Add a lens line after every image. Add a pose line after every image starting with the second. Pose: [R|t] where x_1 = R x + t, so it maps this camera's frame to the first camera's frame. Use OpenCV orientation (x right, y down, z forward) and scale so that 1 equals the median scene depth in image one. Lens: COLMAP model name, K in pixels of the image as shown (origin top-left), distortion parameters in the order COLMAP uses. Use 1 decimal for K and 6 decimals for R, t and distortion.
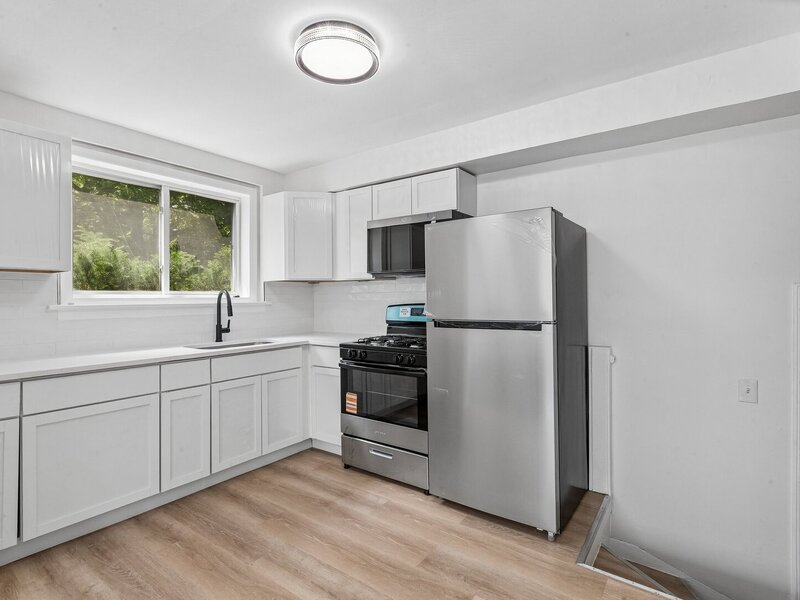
lens RADIAL K [[412.3, 0, 400.0], [0, 412.3, 300.0], [0, 0, 1]] dist [-0.063983, 0.000406]
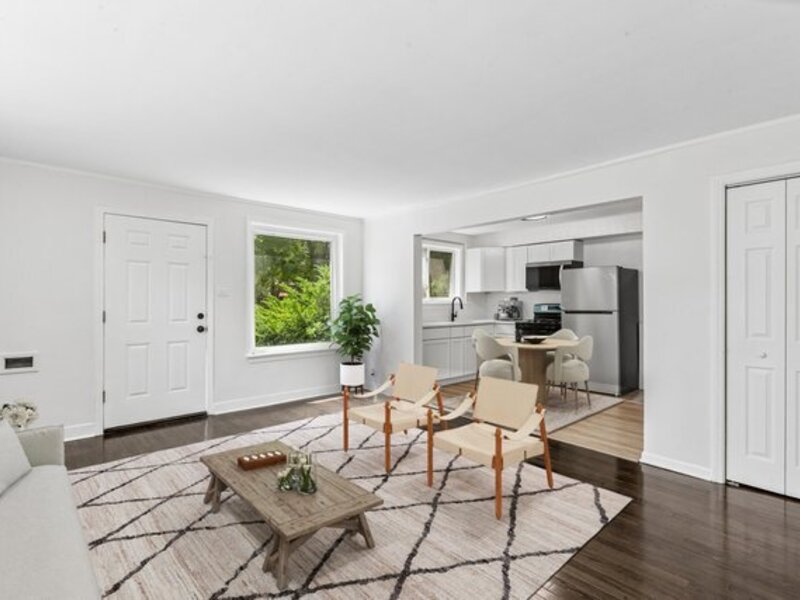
lens RADIAL K [[400.4, 0, 400.0], [0, 400.4, 300.0], [0, 0, 1]] dist [0.022577, -0.000275]
pose [[0.977455, -0.004214, -0.211102, -0.280619], [0.006361, 0.999935, 0.009495, -0.031008], [0.211048, -0.010624, 0.977418, -1.149465]]
